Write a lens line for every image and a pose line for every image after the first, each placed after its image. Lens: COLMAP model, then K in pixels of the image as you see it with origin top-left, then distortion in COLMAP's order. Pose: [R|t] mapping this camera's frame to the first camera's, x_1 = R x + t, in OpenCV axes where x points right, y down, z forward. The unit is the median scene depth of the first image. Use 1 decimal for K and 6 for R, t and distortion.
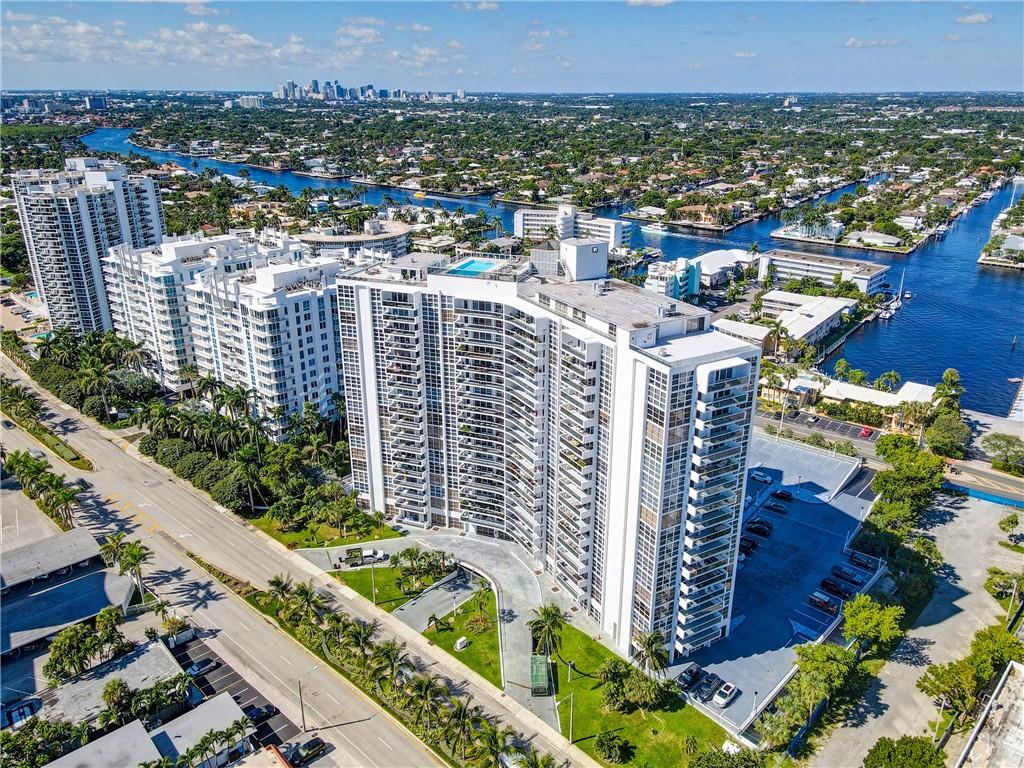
lens RADIAL K [[747.6, 0, 521.6], [0, 747.6, 380.7], [0, 0, 1]] dist [0.002602, 0.040574]
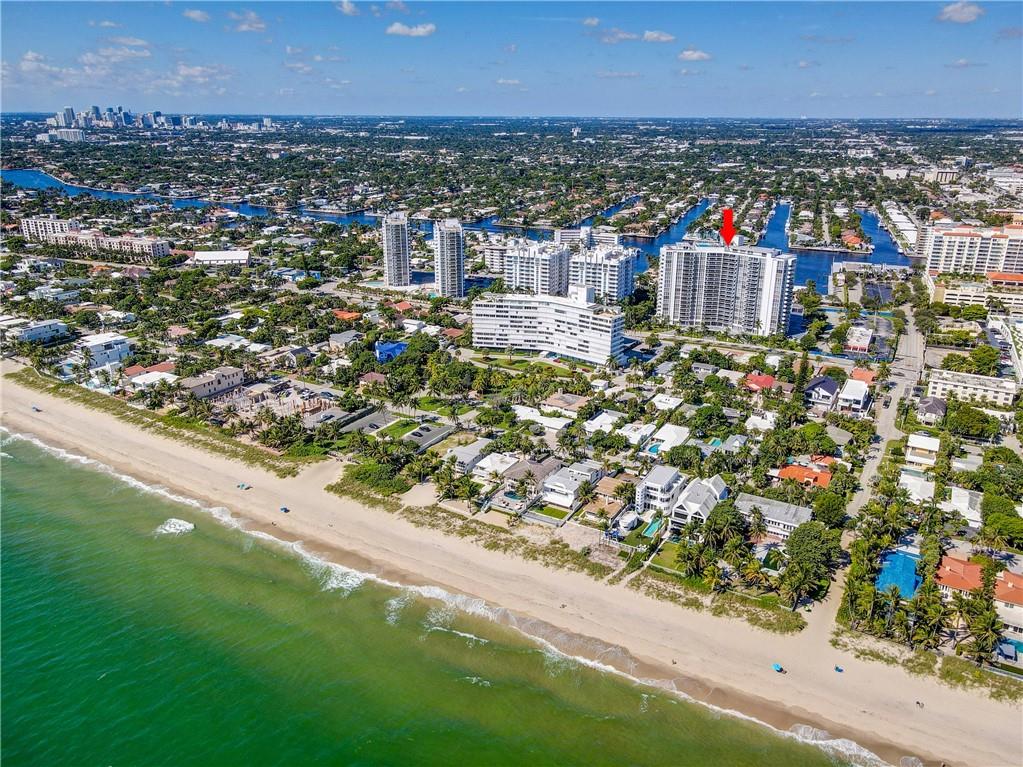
lens RADIAL K [[746.9, 0, 521.1], [0, 746.9, 380.2], [0, 0, 1]] dist [0.002602, 0.040574]
pose [[0.960257, -0.091879, 0.263560, -0.436134], [0.098754, 0.995028, -0.012925, 0.102705], [-0.261062, 0.038439, 0.964556, -0.495296]]
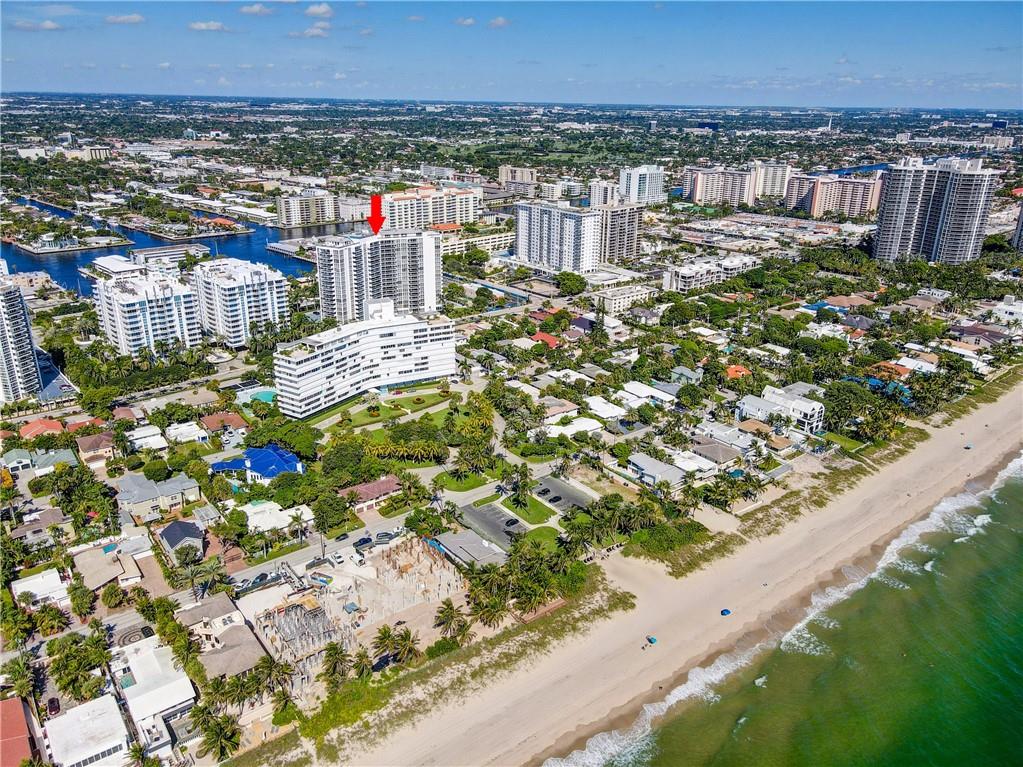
lens RADIAL K [[753.5, 0, 519.3], [0, 753.5, 376.5], [0, 0, 1]] dist [-0.012169, 0.053096]
pose [[0.096424, -0.349986, 0.931779, -0.763297], [0.346956, 0.889244, 0.298105, -0.078827], [-0.932912, 0.294542, 0.207174, -0.039204]]
